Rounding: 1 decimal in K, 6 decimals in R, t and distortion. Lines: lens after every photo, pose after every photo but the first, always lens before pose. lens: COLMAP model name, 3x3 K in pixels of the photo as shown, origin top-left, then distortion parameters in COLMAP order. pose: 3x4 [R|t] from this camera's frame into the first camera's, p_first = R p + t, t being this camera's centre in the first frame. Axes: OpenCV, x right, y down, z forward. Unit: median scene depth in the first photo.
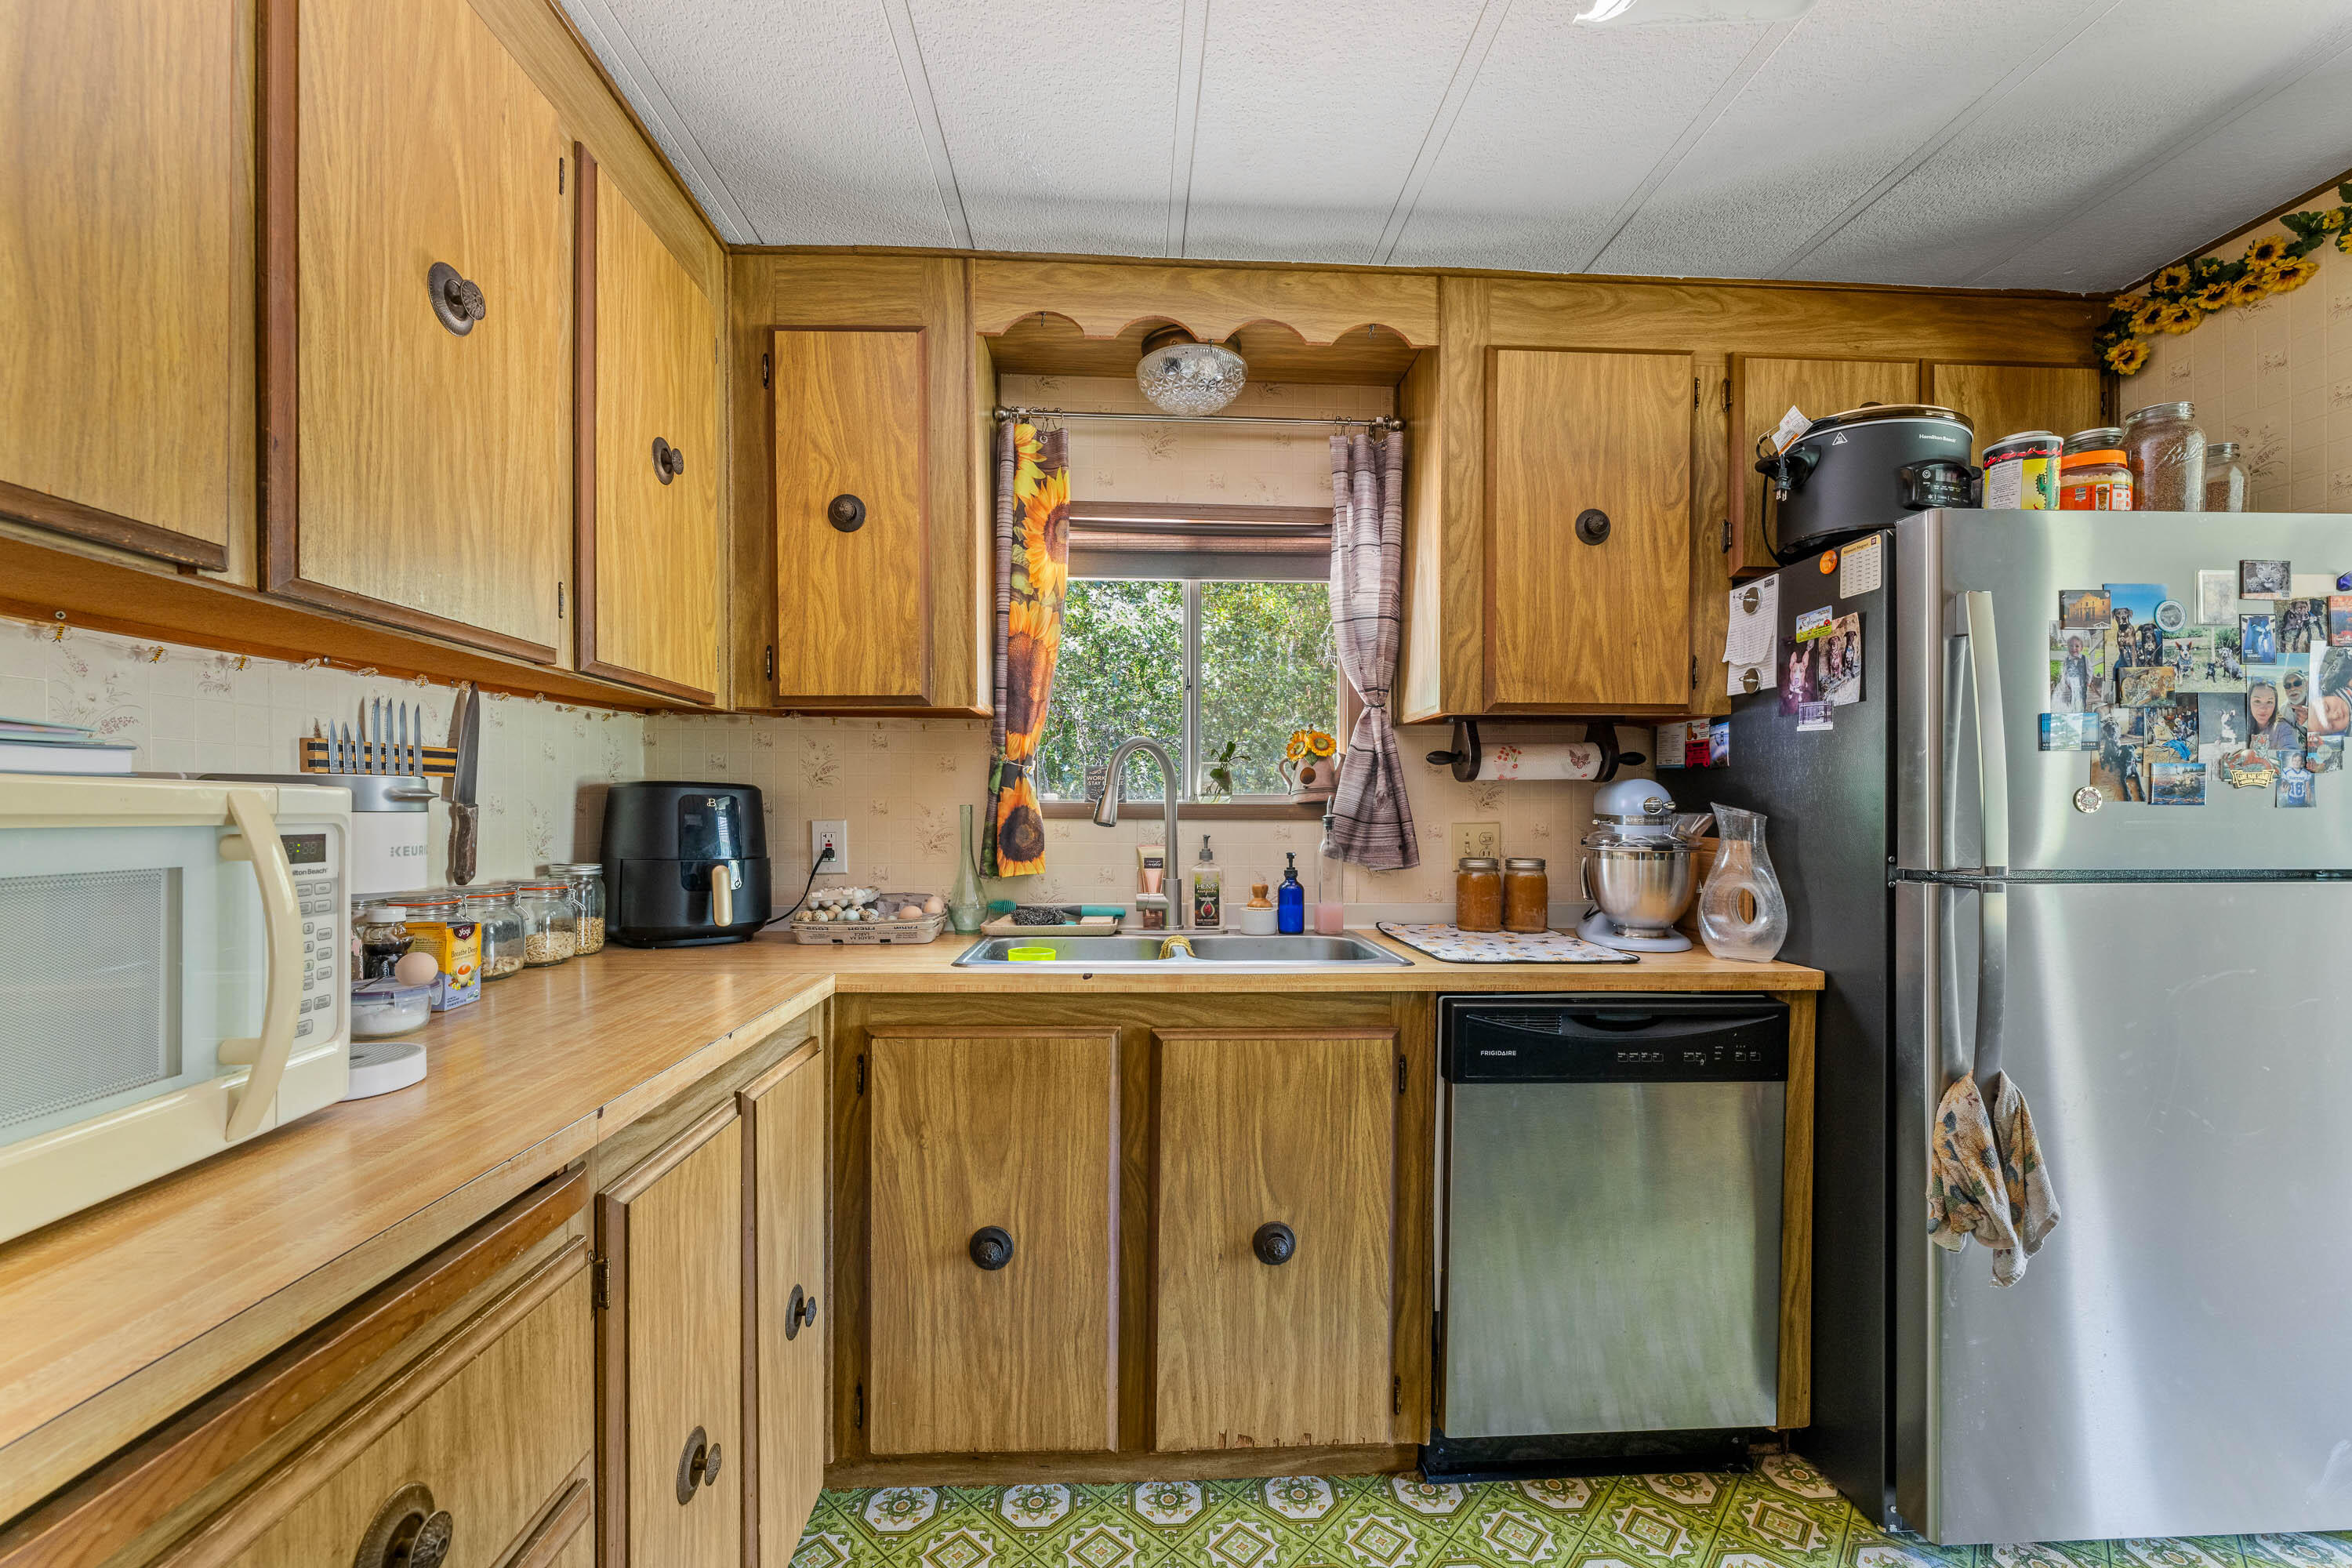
lens RADIAL K [[957.4, 0, 1190.7], [0, 957.4, 813.4], [0, 0, 1]] dist [-0.003644, 0.000205]
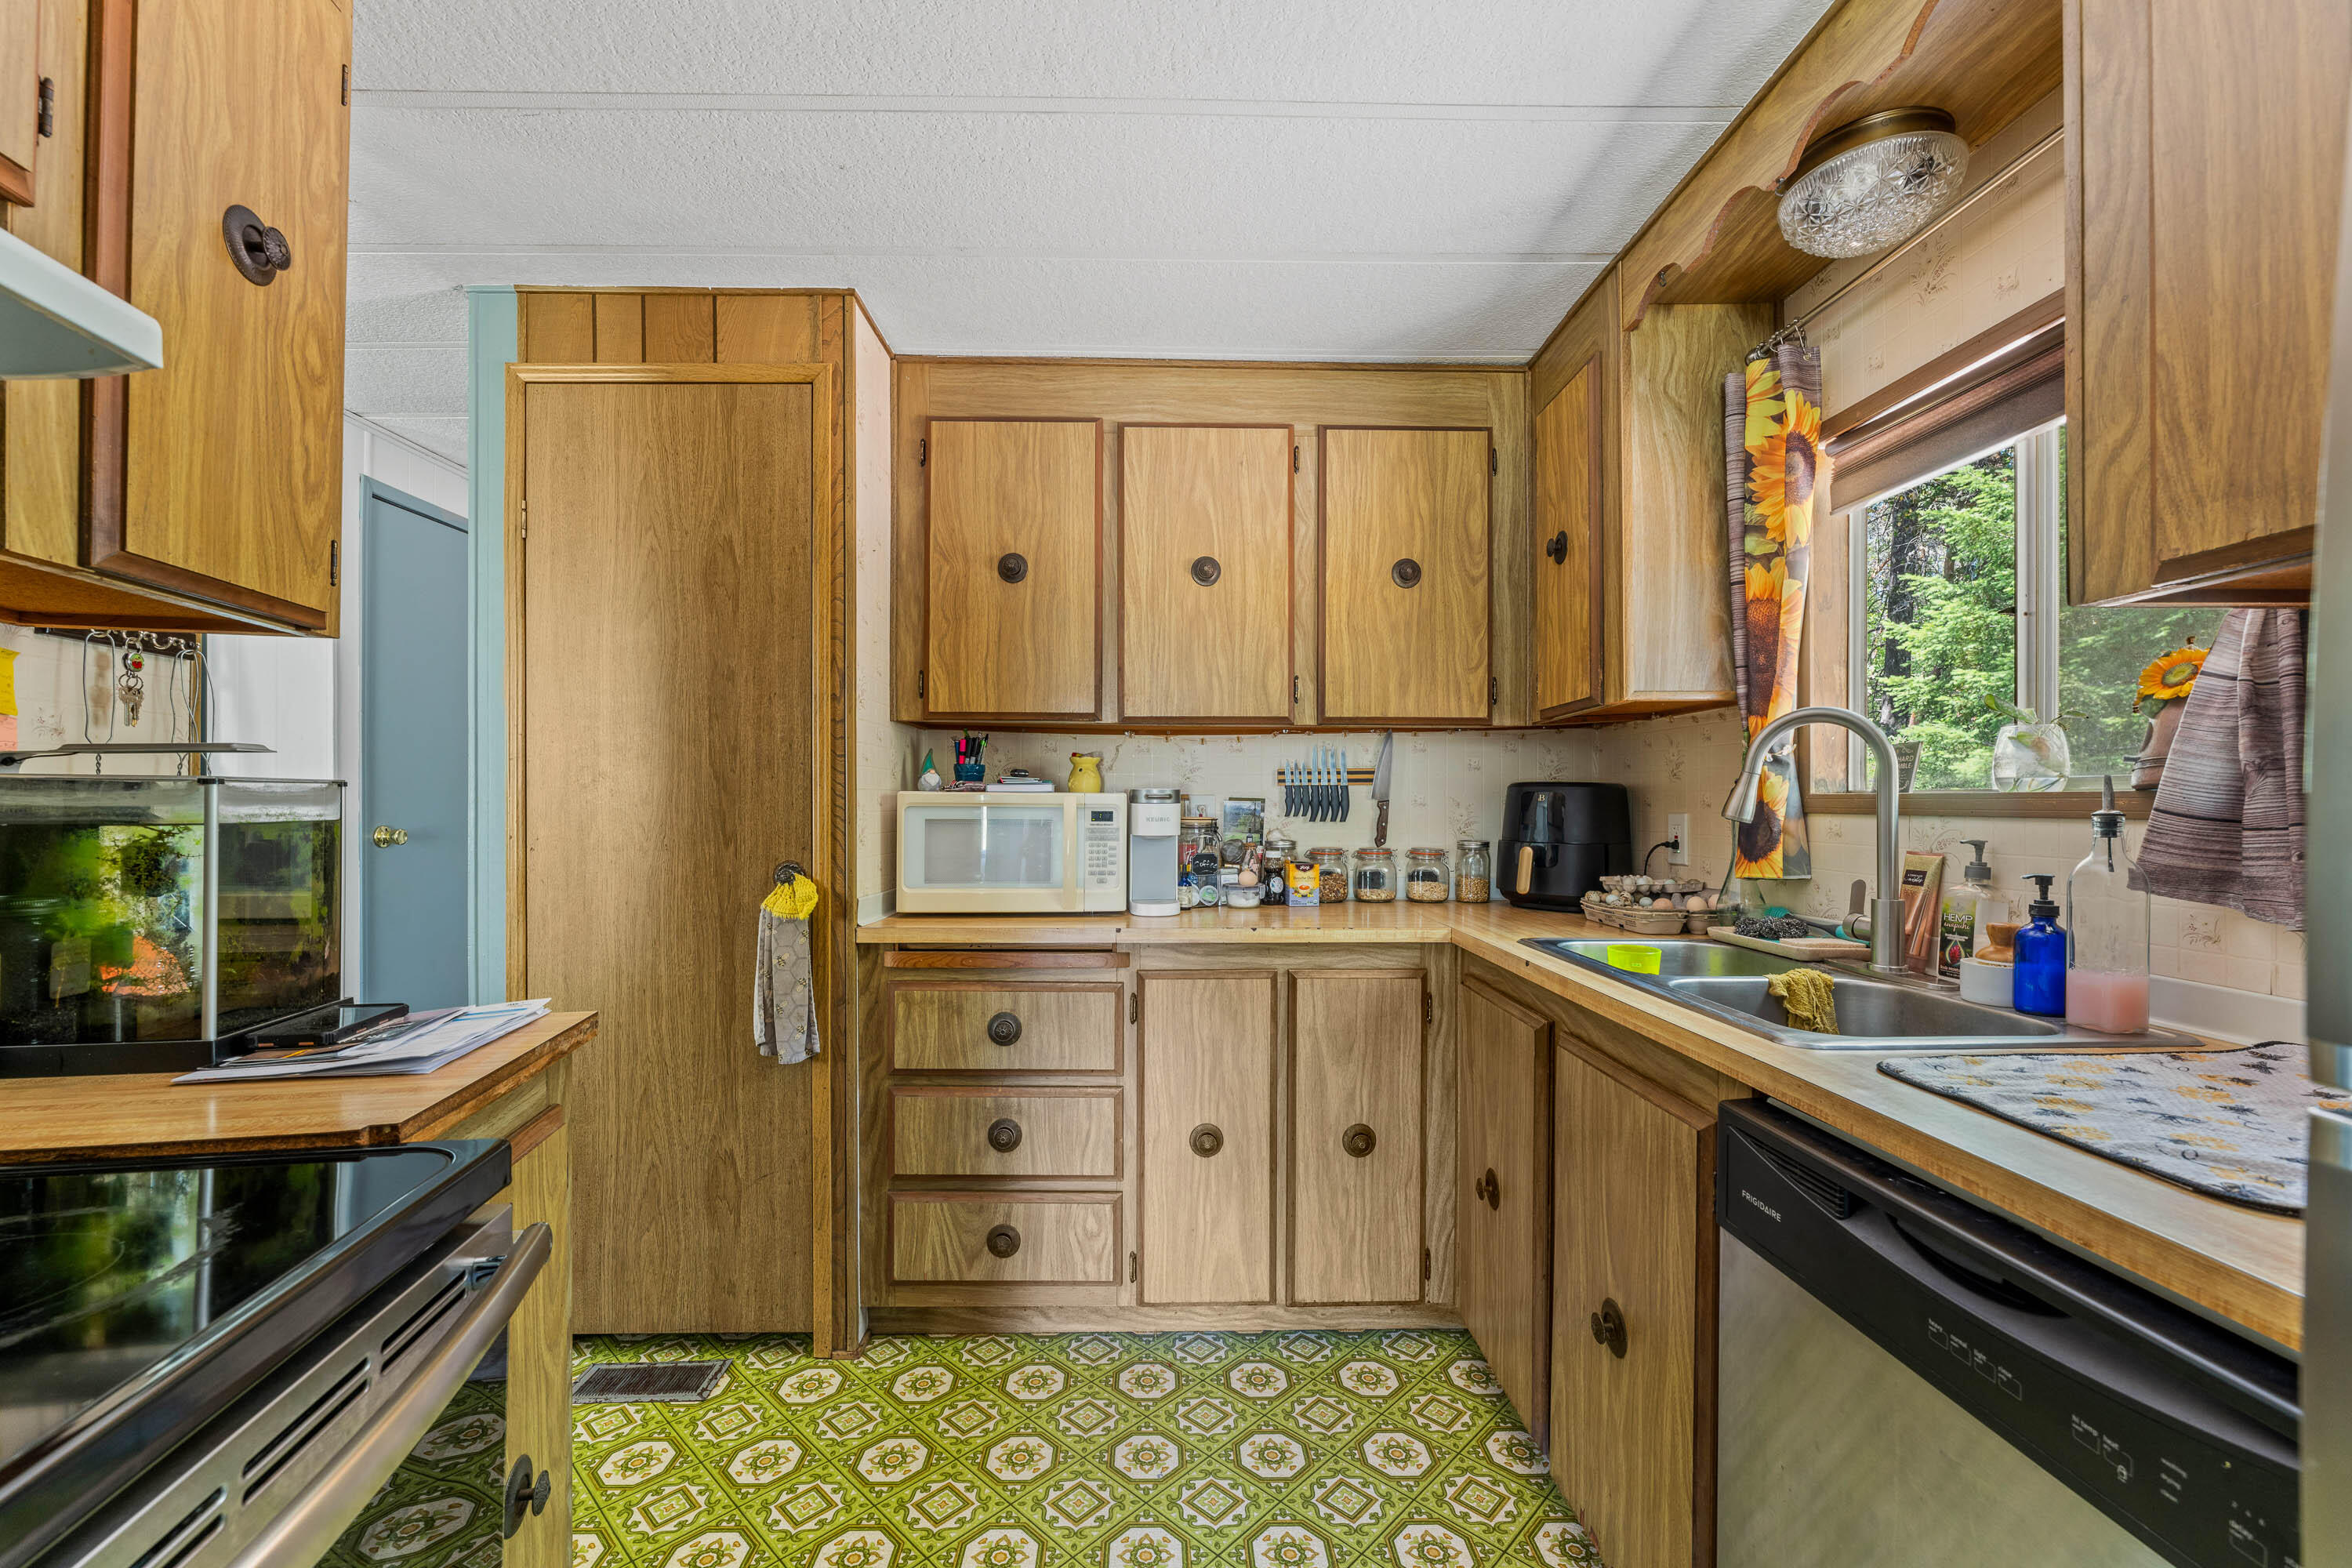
lens RADIAL K [[957.4, 0, 1173.9], [0, 957.4, 803.6], [0, 0, 1]] dist [-0.003644, 0.000205]
pose [[-0.035263, -0.002129, -0.999376, 0.816003], [-0.005520, 0.999983, -0.001936, 0.002006], [0.999363, 0.005448, -0.035274, 0.570566]]
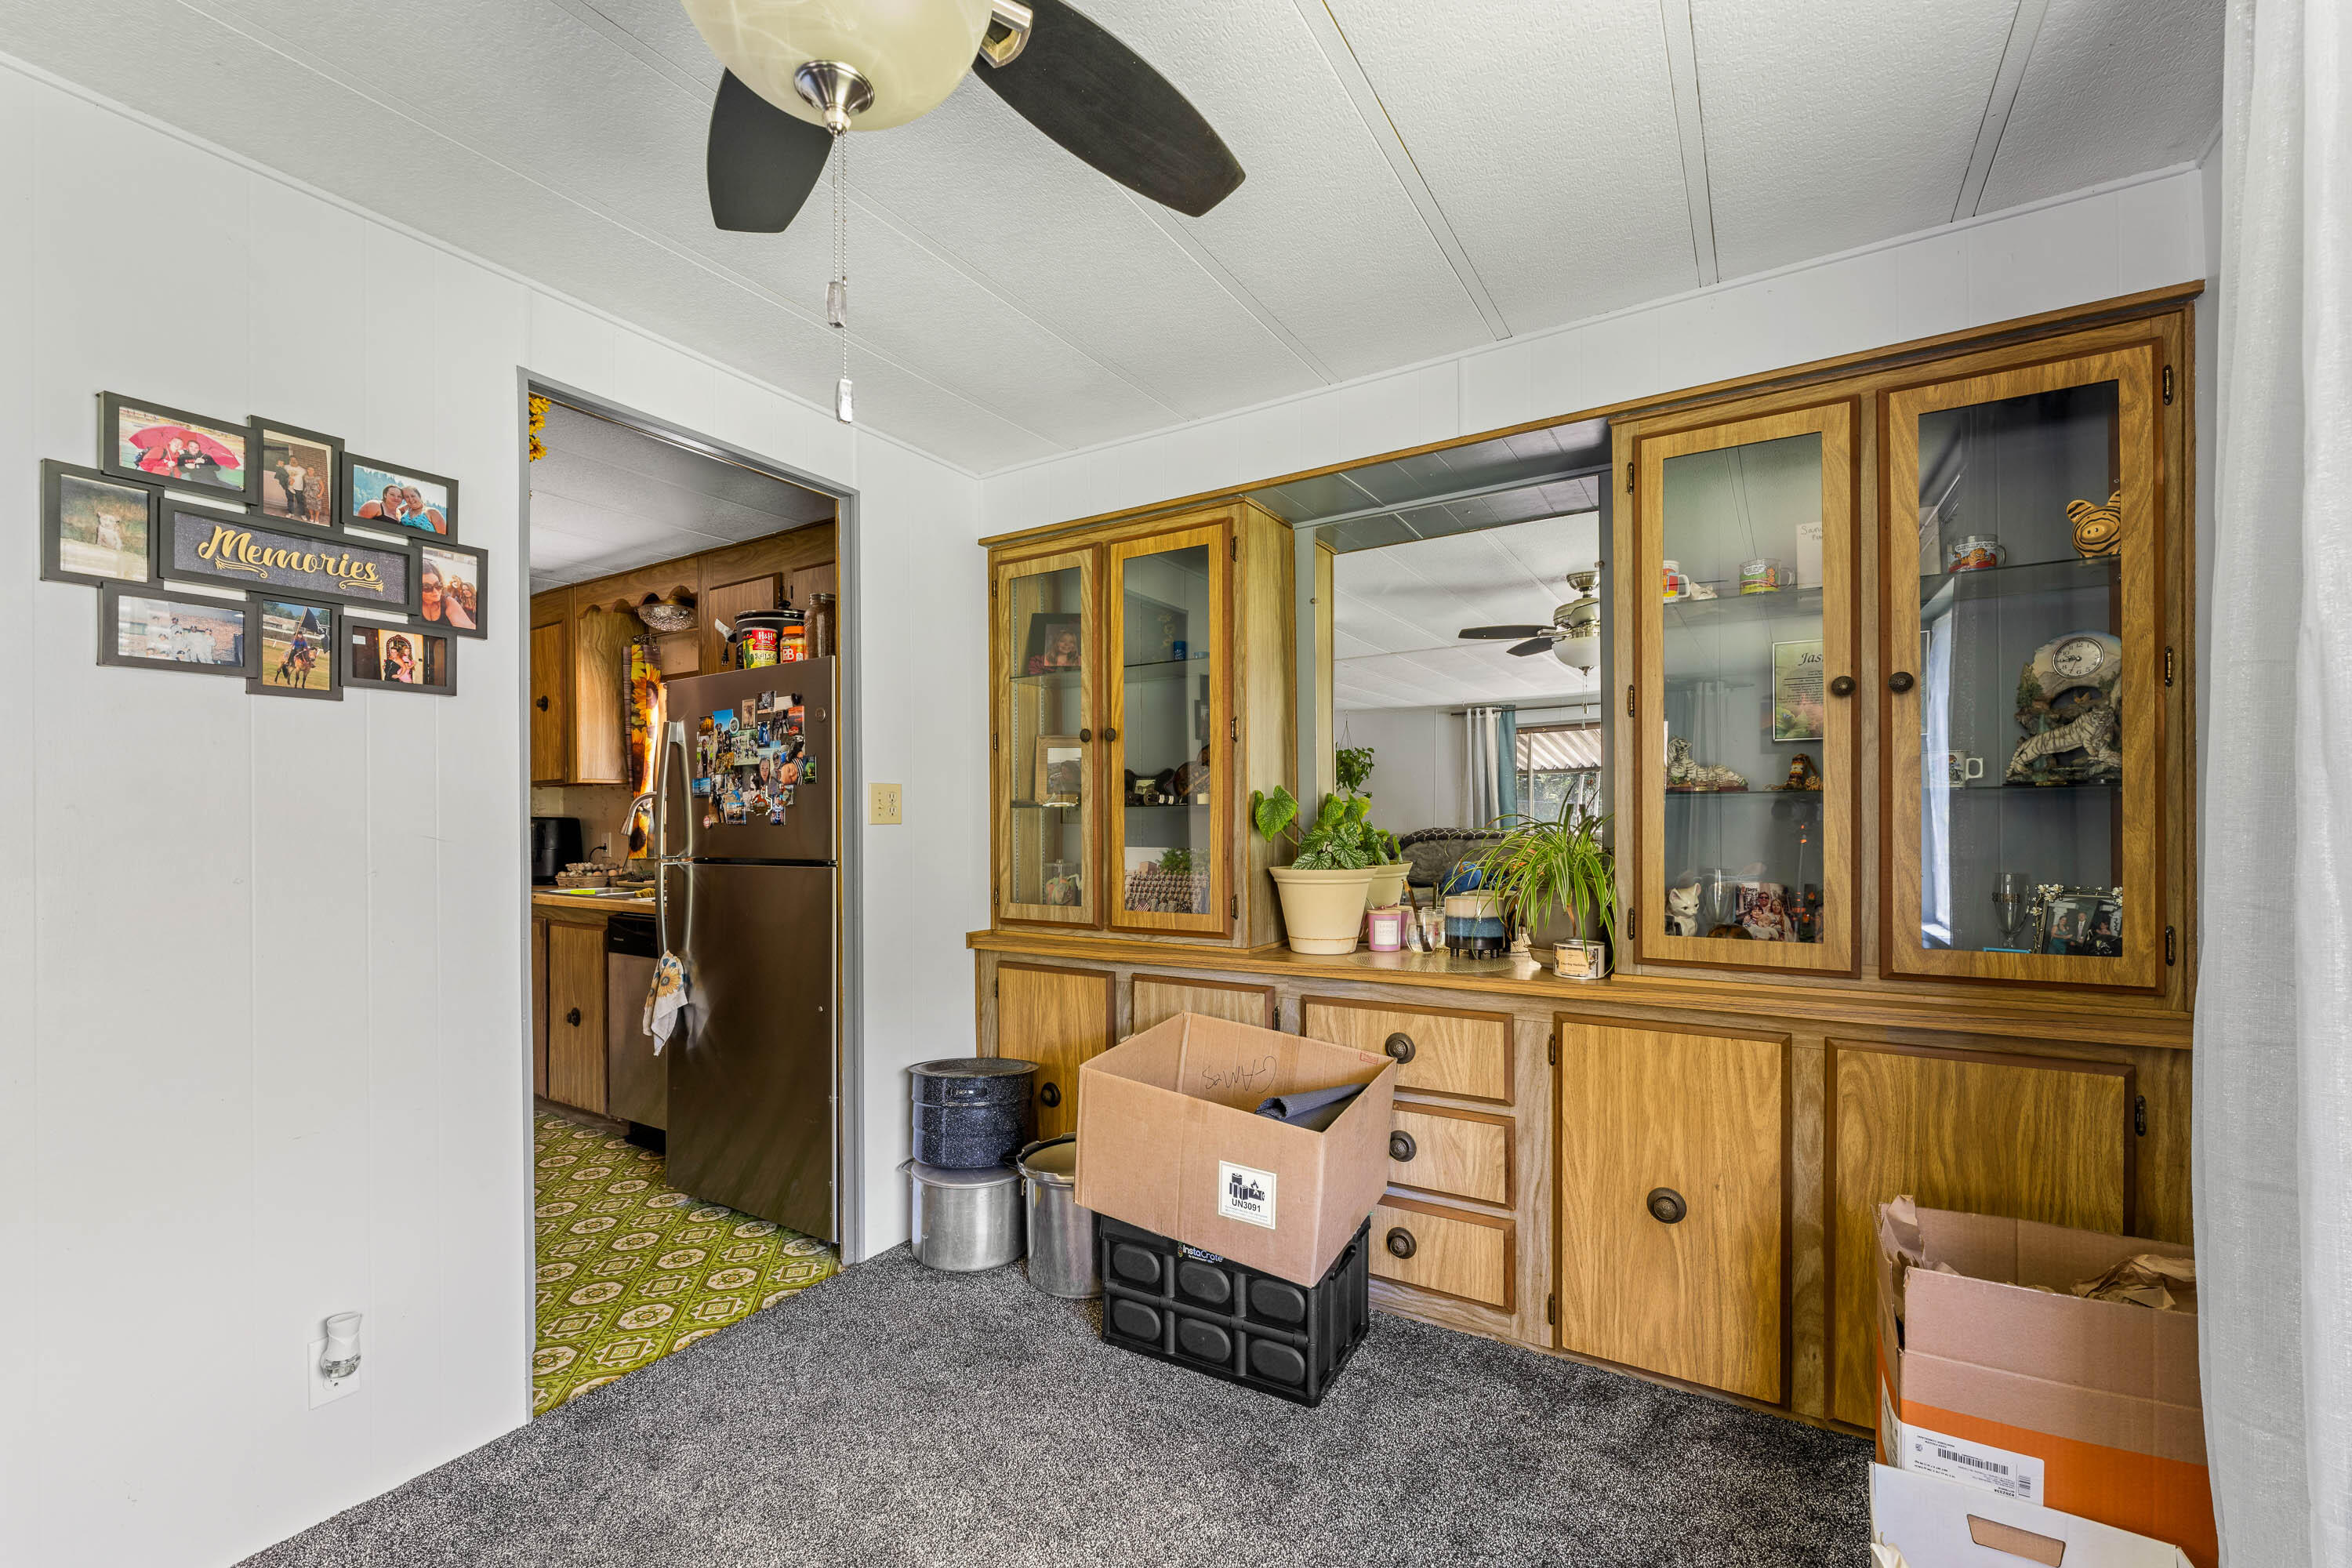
lens RADIAL K [[957.4, 0, 1178.1], [0, 957.4, 805.9], [0, 0, 1]] dist [-0.003644, 0.000205]
pose [[0.821074, -0.019088, -0.570502, 2.288466], [0.011987, 0.999797, -0.016199, -0.003170], [0.570695, 0.006462, 0.821136, -0.055147]]
